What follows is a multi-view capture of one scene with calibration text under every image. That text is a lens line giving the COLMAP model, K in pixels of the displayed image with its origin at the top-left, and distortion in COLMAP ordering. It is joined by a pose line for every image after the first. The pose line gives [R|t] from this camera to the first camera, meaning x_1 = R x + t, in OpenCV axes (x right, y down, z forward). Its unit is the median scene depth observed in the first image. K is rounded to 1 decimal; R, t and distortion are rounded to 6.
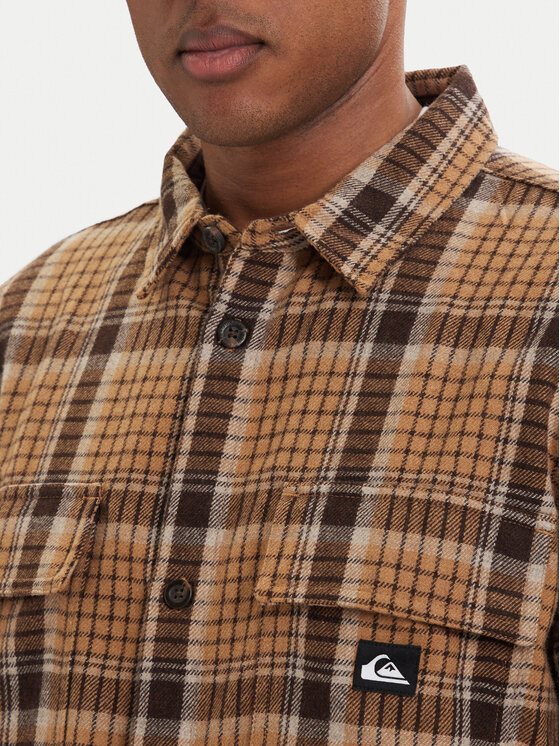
lens RADIAL K [[2750.8, 0, 280.0], [0, 2750.8, 373.0], [0, 0, 1]] dist [-0.510631, 4.635020]
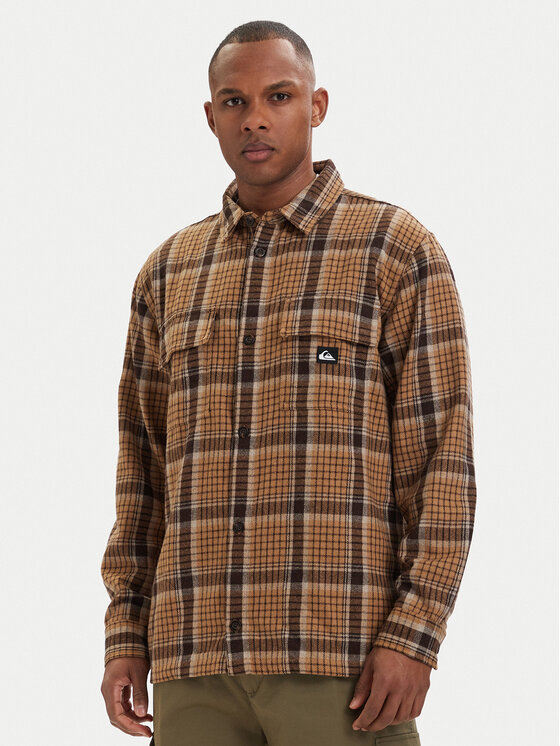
lens RADIAL K [[1470.4, 0, 280.0], [0, 1470.4, 373.0], [0, 0, 1]] dist [-0.276932, -0.031612]
pose [[0.993183, -0.047436, 0.106478, -0.169815], [0.047618, 0.998865, 0.000827, 0.114465], [-0.106396, 0.004249, 0.994315, -0.540319]]
